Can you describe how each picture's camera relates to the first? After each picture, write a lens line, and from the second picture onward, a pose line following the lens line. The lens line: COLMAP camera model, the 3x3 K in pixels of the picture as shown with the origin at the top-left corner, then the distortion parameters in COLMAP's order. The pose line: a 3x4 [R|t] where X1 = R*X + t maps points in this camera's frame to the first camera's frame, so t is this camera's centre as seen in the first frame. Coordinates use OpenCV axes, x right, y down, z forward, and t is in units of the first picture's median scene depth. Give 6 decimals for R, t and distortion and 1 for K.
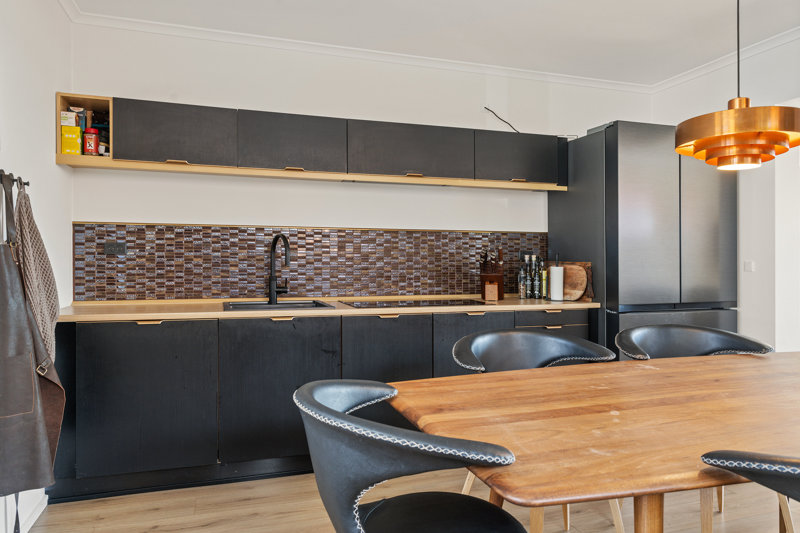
lens RADIAL K [[559.1, 0, 400.0], [0, 559.1, 266.5], [0, 0, 1]] dist [-0.001765, -0.001423]
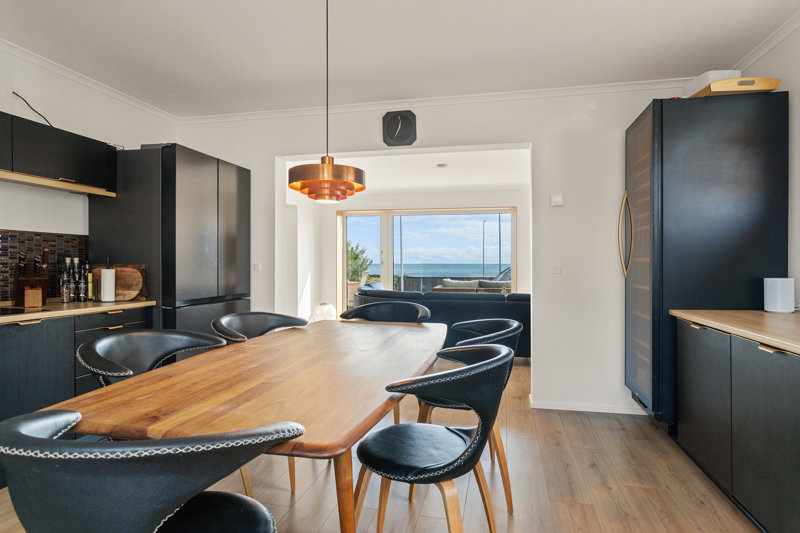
lens RADIAL K [[459.5, 0, 400.0], [0, 459.5, 266.5], [0, 0, 1]] dist [0.002785, 0.000692]
pose [[0.508959, -0.007215, 0.860761, -0.181815], [0.008427, 0.999959, 0.003399, -0.003057], [-0.860750, 0.005524, 0.508998, 0.100127]]
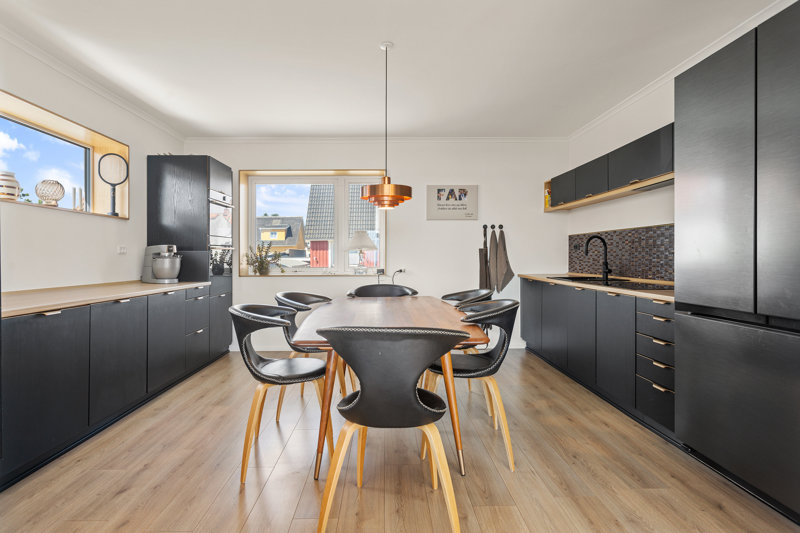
lens RADIAL K [[461.9, 0, 399.5], [0, 461.9, 256.7], [0, 0, 1]] dist [-0.000712, -0.000051]
pose [[-0.282801, 0.000533, -0.959179, 1.058515], [-0.001933, 0.999997, 0.001126, 0.001363], [0.959177, 0.002173, -0.282799, 0.724907]]
